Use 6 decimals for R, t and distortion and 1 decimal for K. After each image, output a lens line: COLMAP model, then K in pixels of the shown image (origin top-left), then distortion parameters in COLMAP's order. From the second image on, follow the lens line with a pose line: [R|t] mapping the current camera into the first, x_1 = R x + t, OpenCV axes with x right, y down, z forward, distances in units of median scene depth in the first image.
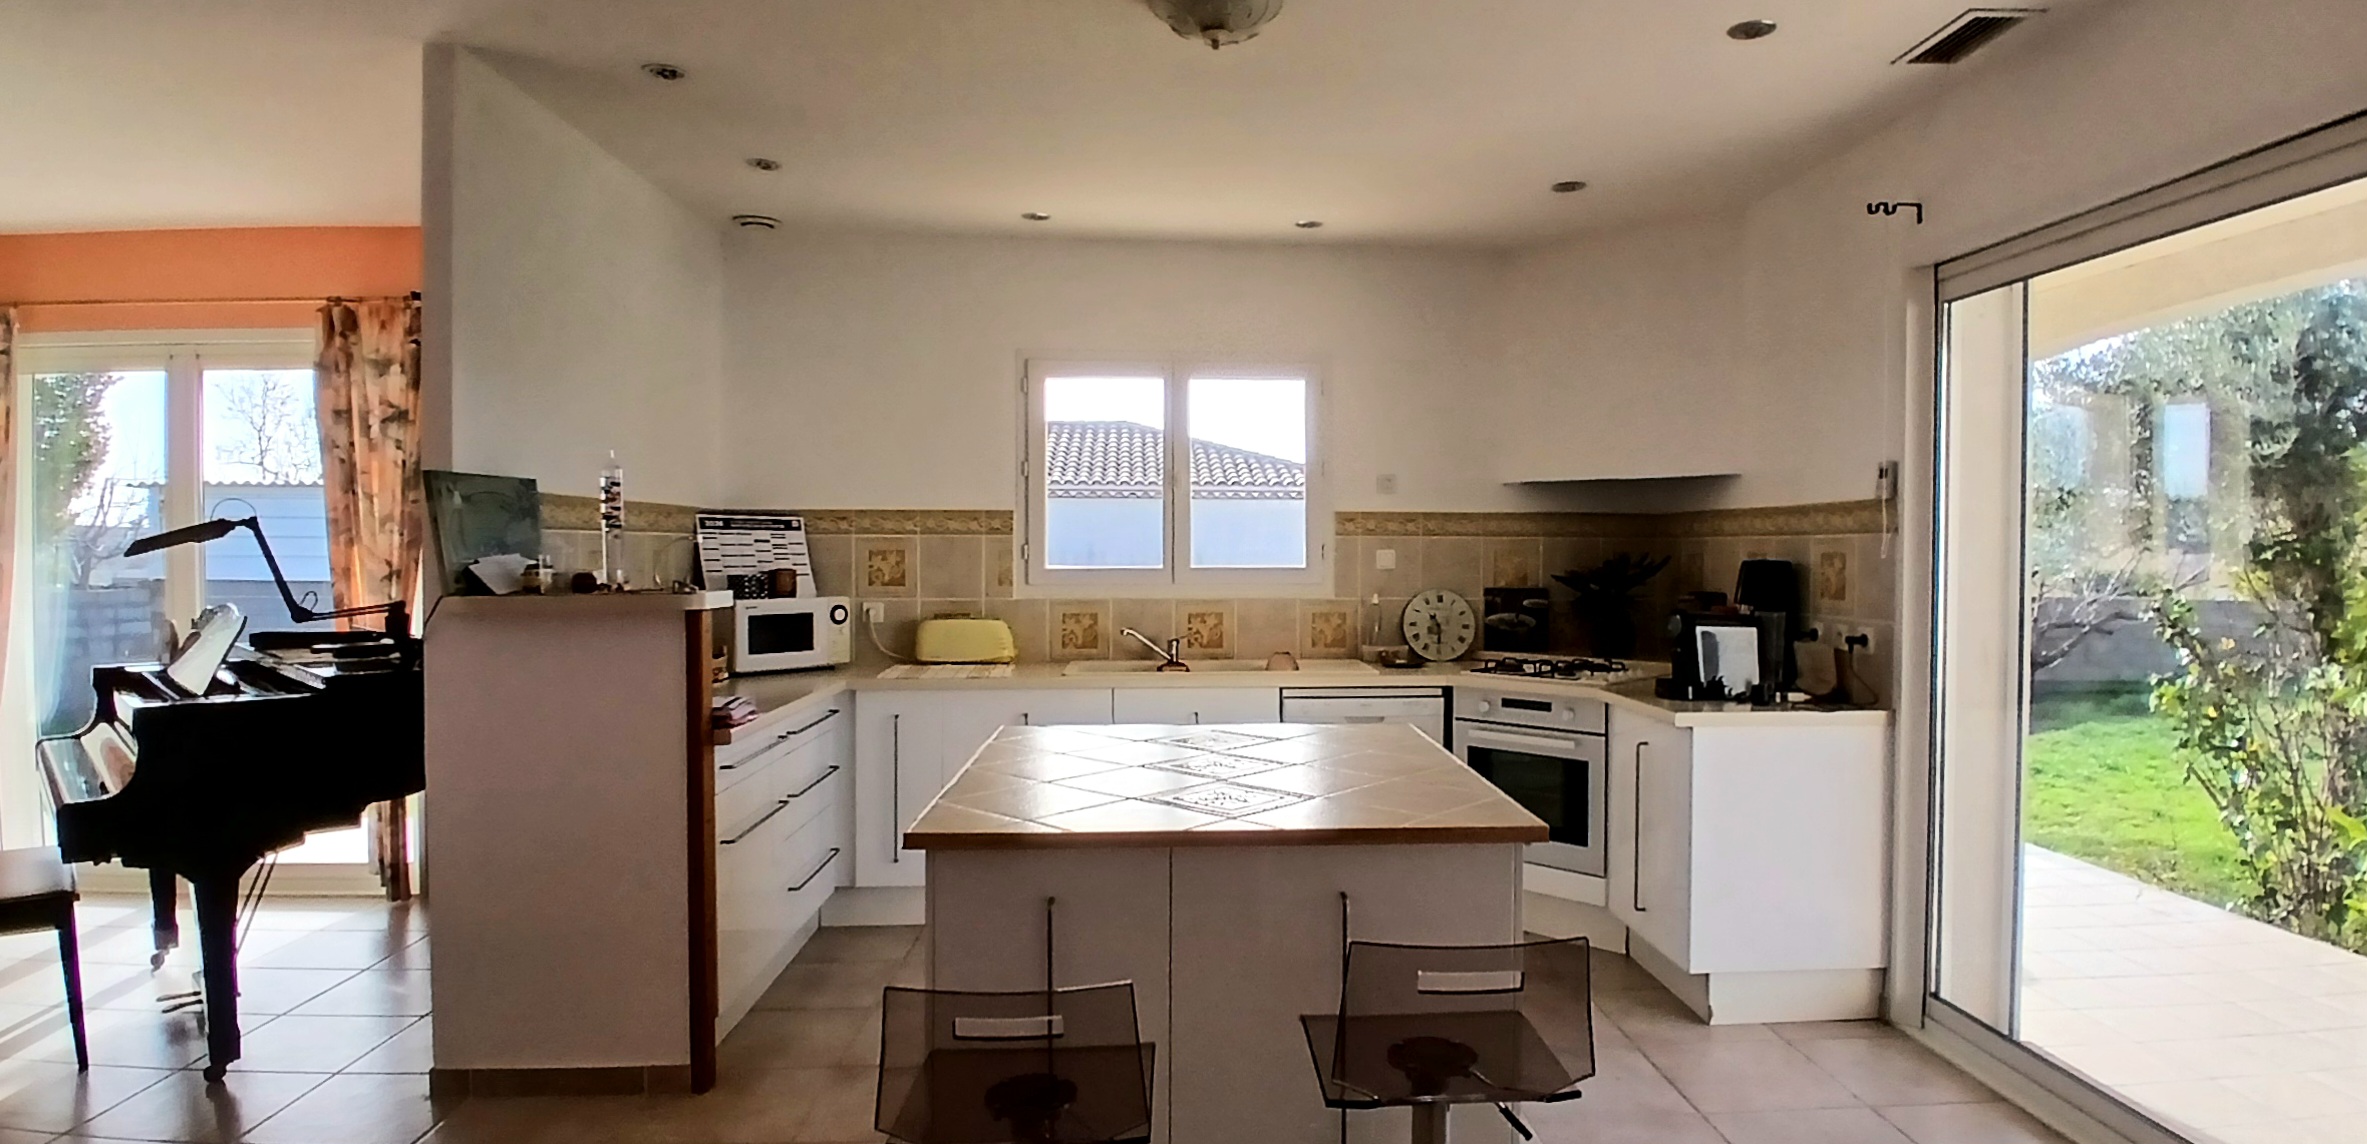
lens RADIAL K [[1277.2, 0, 1250.2], [0, 1277.2, 567.0], [0, 0, 1]] dist [0.000757, -0.045670]
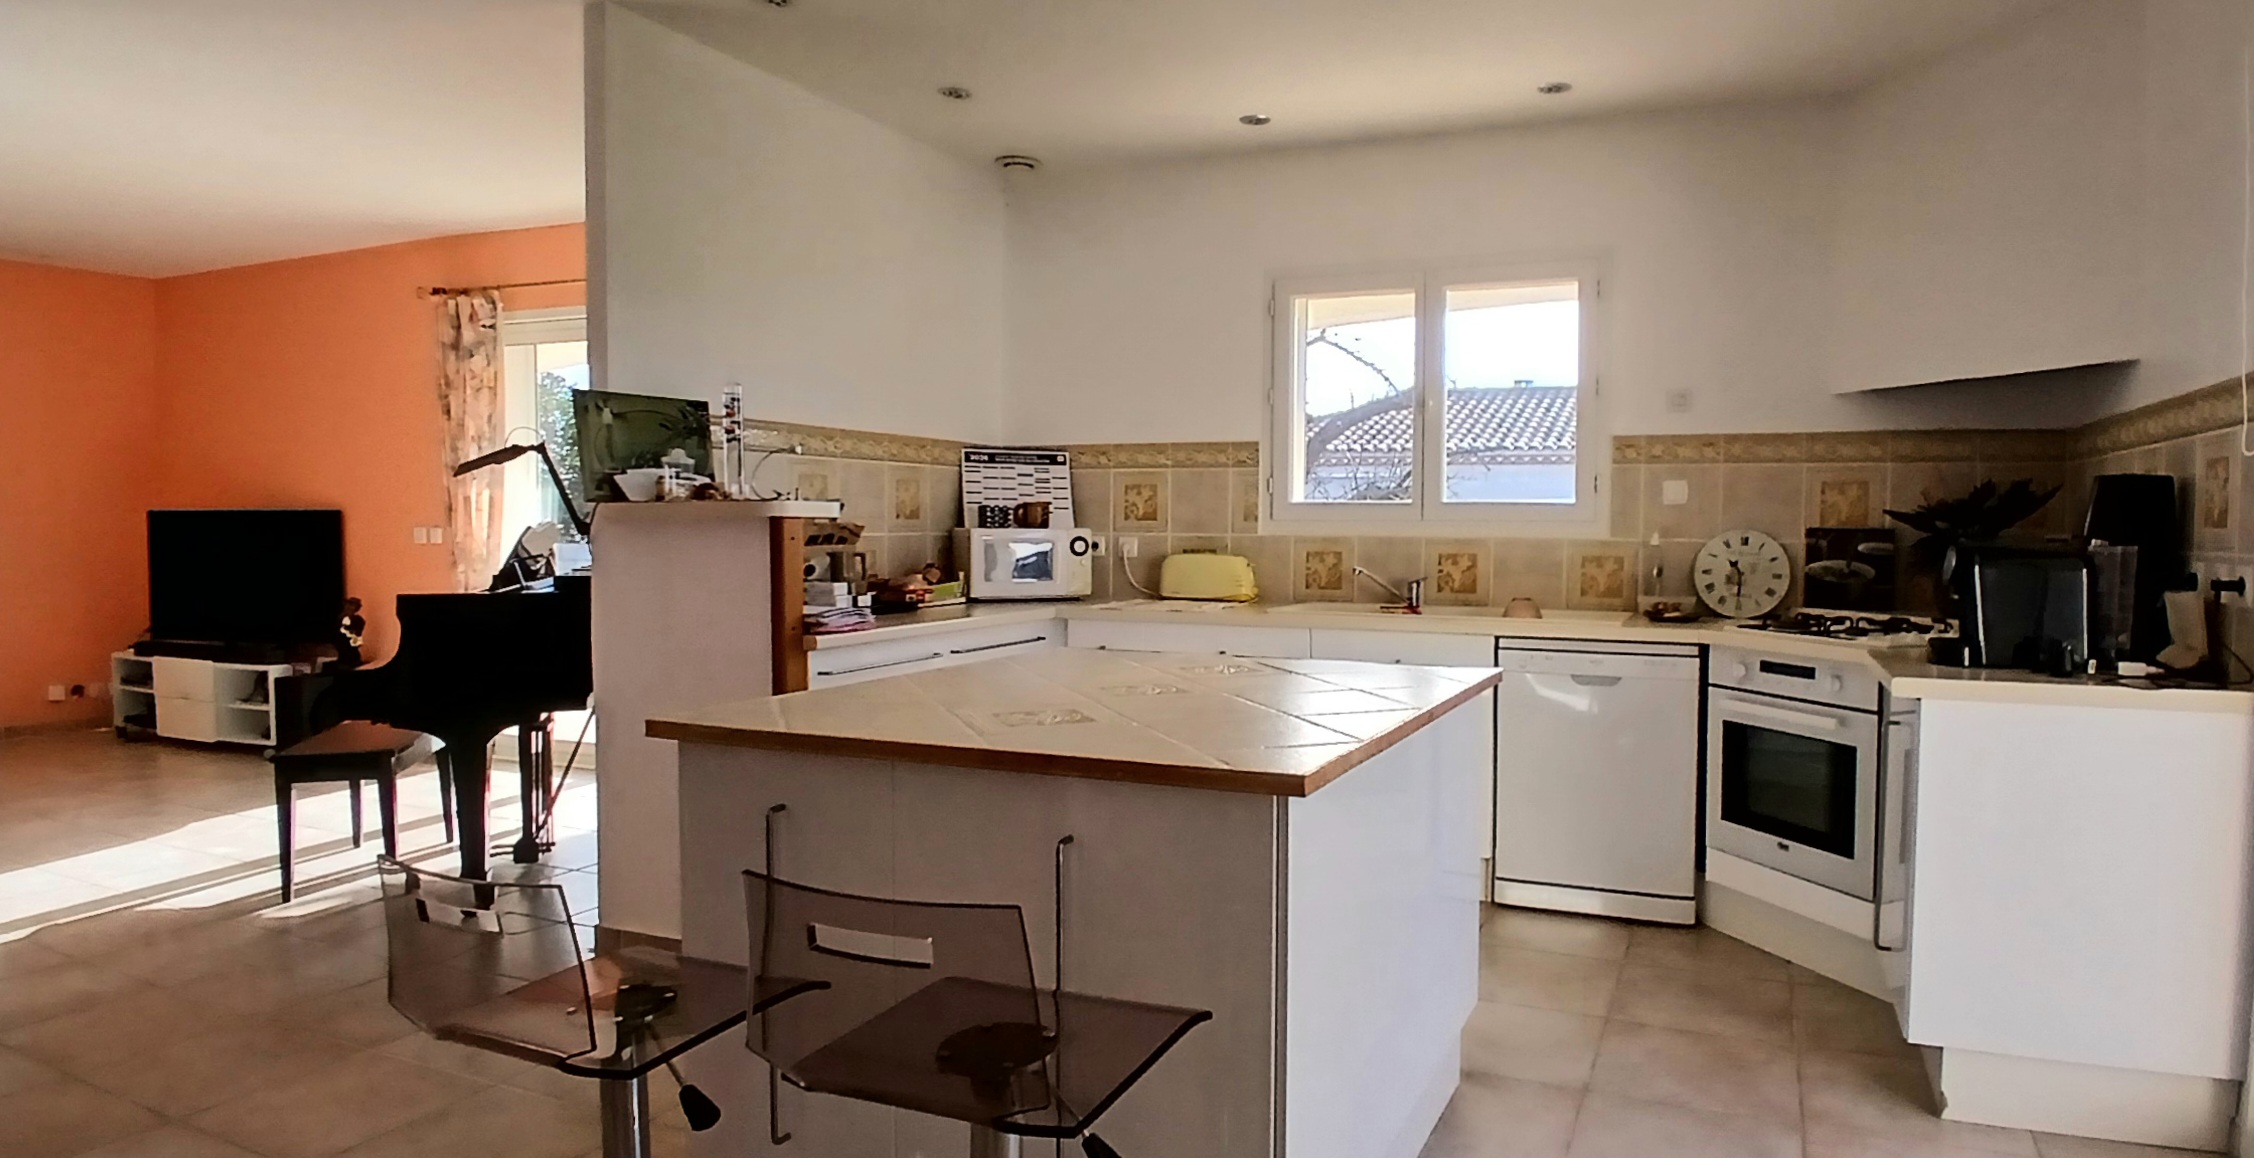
lens RADIAL K [[1275.9, 0, 1261.8], [0, 1275.9, 578.2], [0, 0, 1]] dist [0.003874, -0.051944]
pose [[0.902681, 0.023629, -0.429661, 0.238638], [-0.012685, 0.999518, 0.028319, 0.031891], [0.430123, -0.020113, 0.902546, 0.154498]]
